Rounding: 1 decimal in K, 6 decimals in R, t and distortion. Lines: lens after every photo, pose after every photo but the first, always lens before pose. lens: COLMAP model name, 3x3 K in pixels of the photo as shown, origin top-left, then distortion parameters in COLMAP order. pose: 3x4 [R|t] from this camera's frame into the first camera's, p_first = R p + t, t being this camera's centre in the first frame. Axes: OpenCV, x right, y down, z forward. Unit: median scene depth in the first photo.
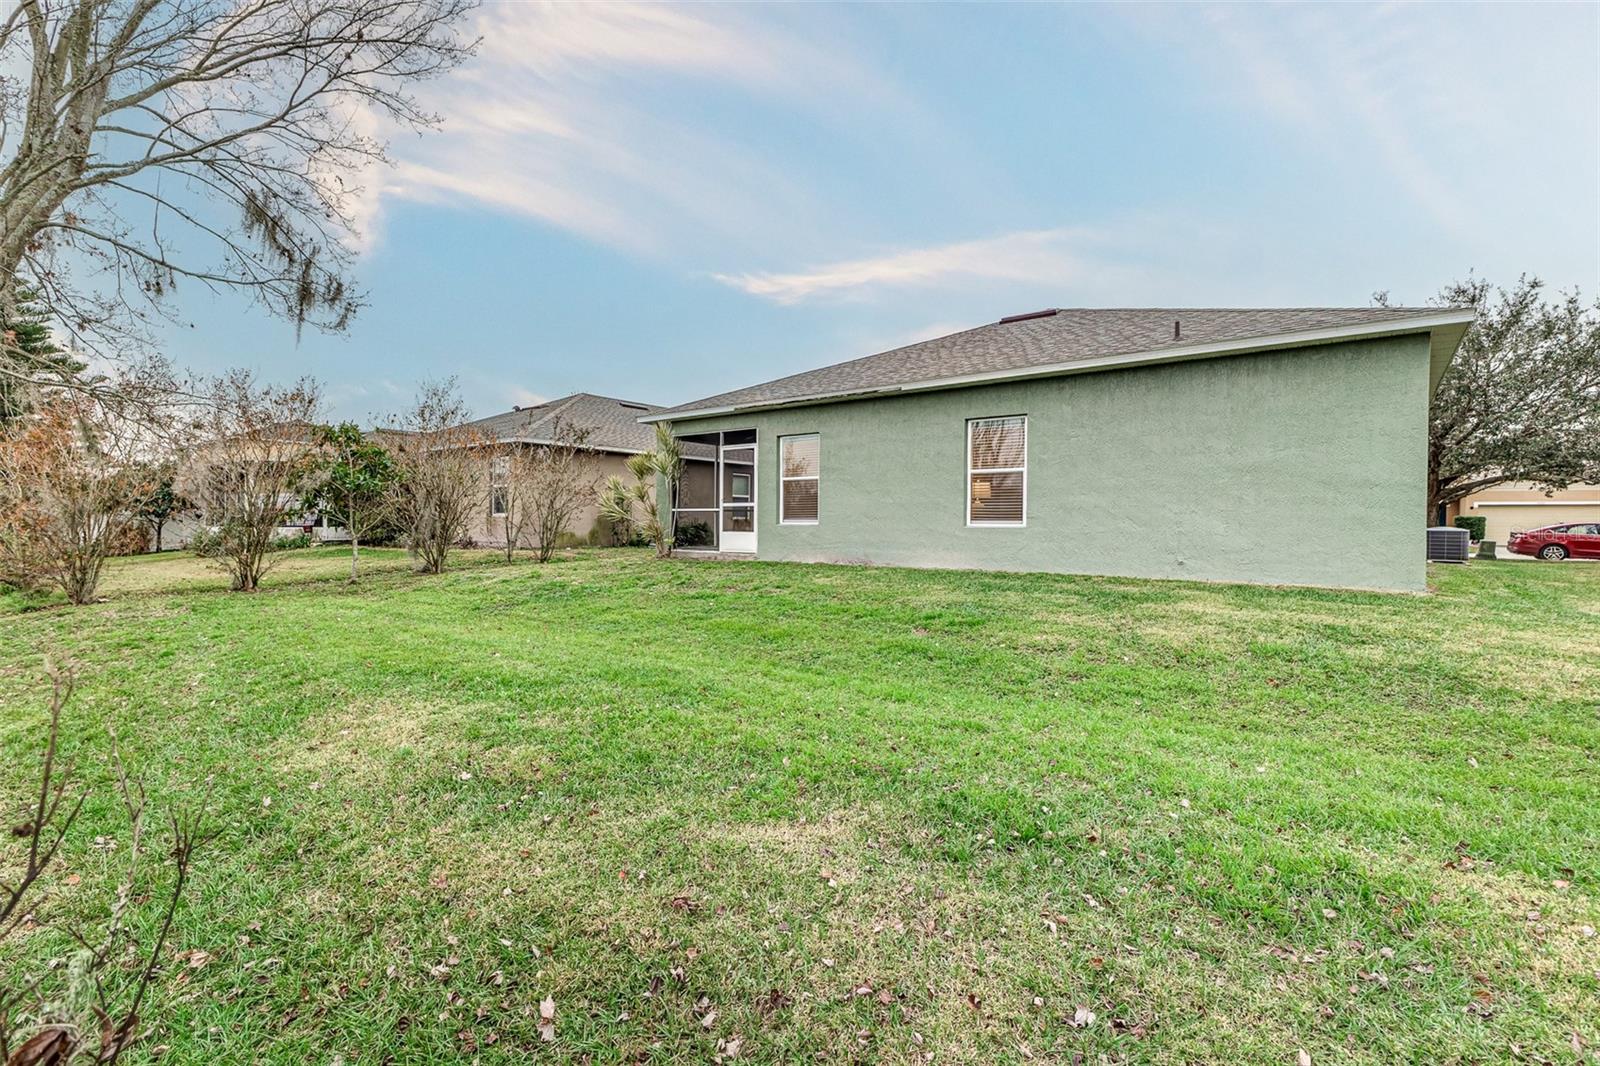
lens RADIAL K [[691.0, 0, 786.8], [0, 691.0, 538.1], [0, 0, 1]] dist [-0.002381, -0.001017]
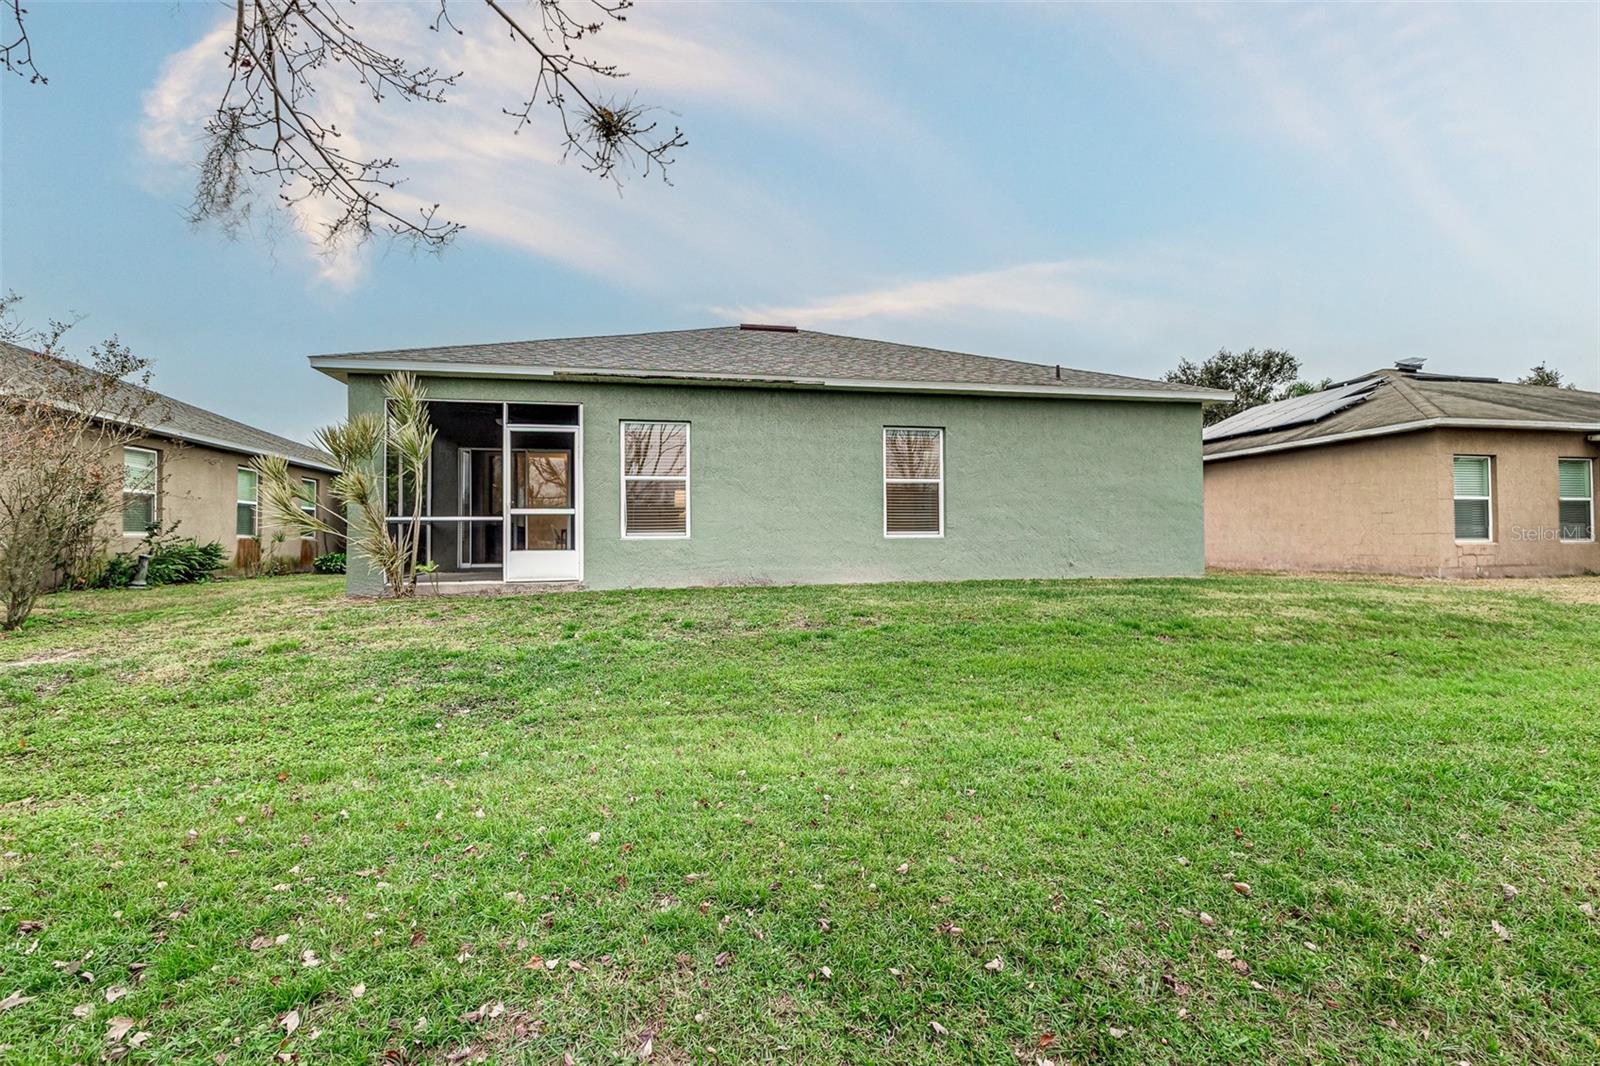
lens RADIAL K [[691.0, 0, 791.1], [0, 691.0, 524.7], [0, 0, 1]] dist [-0.002381, -0.001017]
pose [[0.664501, -0.000692, 0.747287, -0.503512], [0.027469, 0.999346, -0.023501, -0.014390], [-0.746782, 0.036143, 0.664086, 0.428720]]
